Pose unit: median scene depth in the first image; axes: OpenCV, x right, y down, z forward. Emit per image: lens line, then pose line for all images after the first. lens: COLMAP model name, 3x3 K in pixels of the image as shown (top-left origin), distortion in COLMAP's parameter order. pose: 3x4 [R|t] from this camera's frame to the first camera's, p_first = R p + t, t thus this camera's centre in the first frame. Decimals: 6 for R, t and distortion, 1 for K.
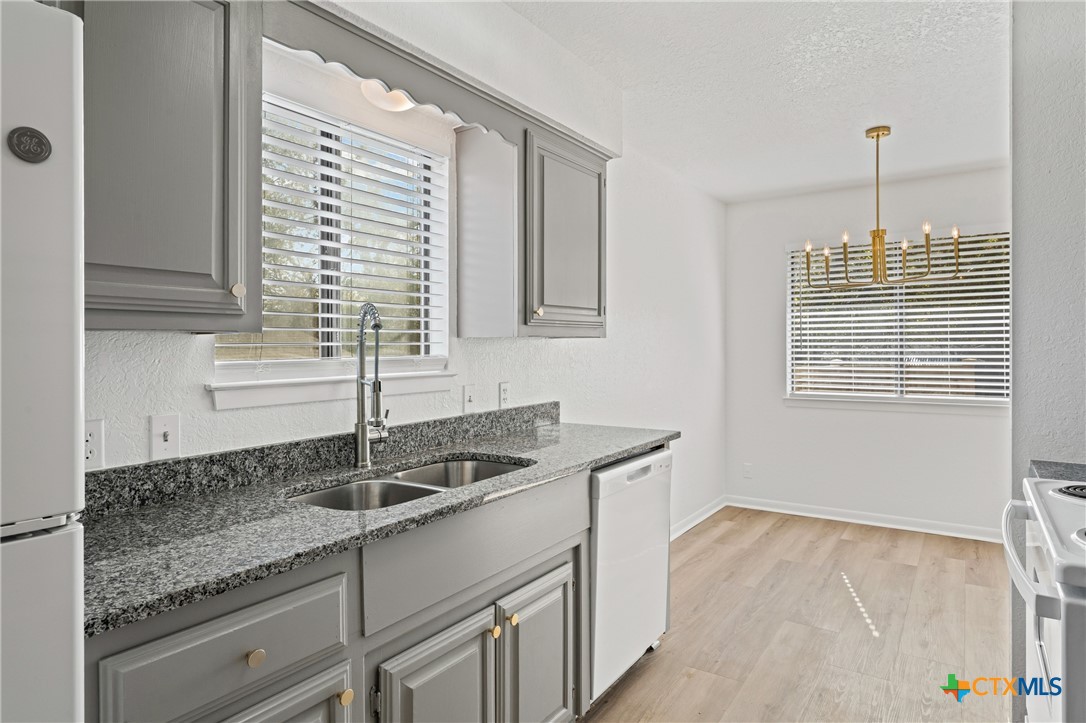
lens RADIAL K [[626.7, 0, 537.6], [0, 626.7, 354.7], [0, 0, 1]] dist [-0.006718, -0.000273]
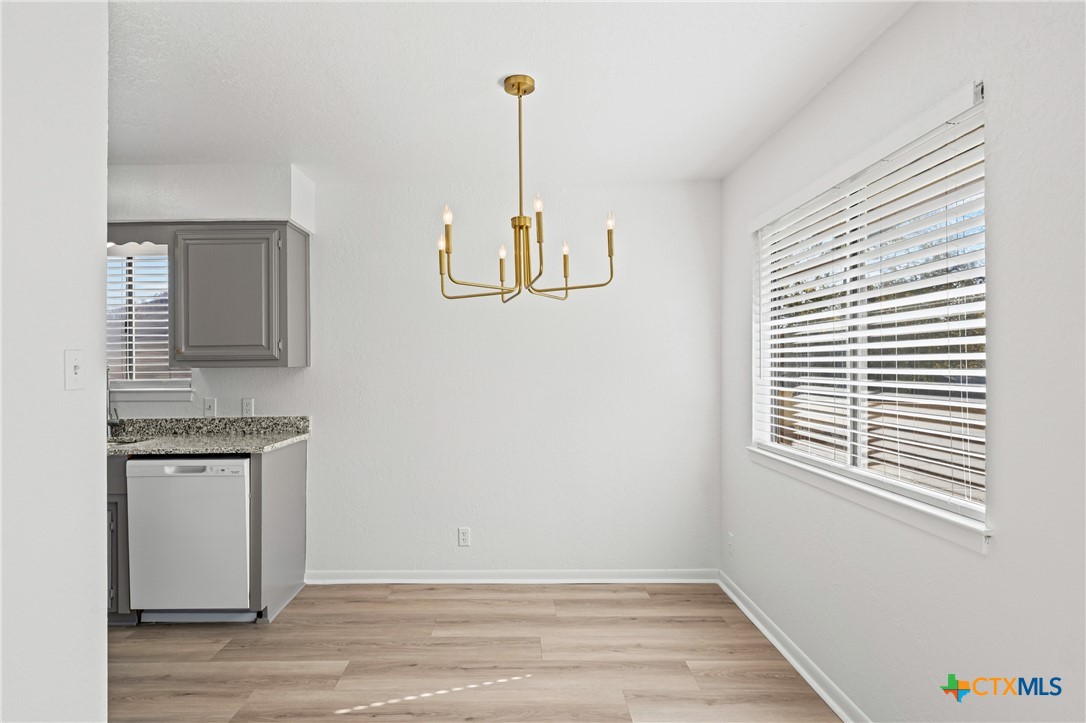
lens RADIAL K [[576.8, 0, 541.4], [0, 576.8, 372.1], [0, 0, 1]] dist [-0.003397, -0.000247]
pose [[0.564919, 0.007742, -0.825110, 1.062863], [-0.009068, 0.999954, 0.003174, -0.020104], [0.825097, 0.005689, 0.564963, 0.611266]]
